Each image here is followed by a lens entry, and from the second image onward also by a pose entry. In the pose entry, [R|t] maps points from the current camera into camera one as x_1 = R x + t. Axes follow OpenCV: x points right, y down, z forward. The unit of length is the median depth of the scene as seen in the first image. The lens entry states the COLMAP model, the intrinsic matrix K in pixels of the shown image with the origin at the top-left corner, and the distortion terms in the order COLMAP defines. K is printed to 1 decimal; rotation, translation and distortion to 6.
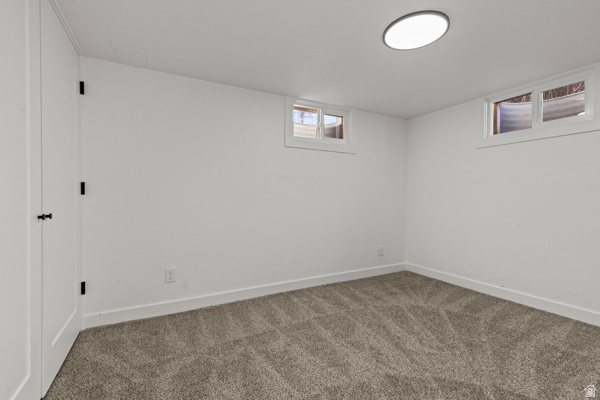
lens RADIAL K [[265.4, 0, 300.6], [0, 265.4, 199.6], [0, 0, 1]] dist [0.000589, 0.000308]
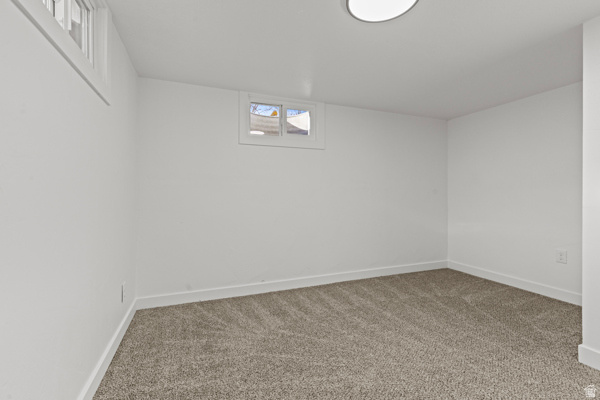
lens RADIAL K [[265.4, 0, 301.3], [0, 265.4, 199.1], [0, 0, 1]] dist [0.000589, 0.000308]
pose [[0.128453, -0.011560, 0.991648, -0.277502], [0.007245, 0.999916, 0.010718, -0.009229], [-0.991689, 0.005808, 0.128526, 0.767461]]
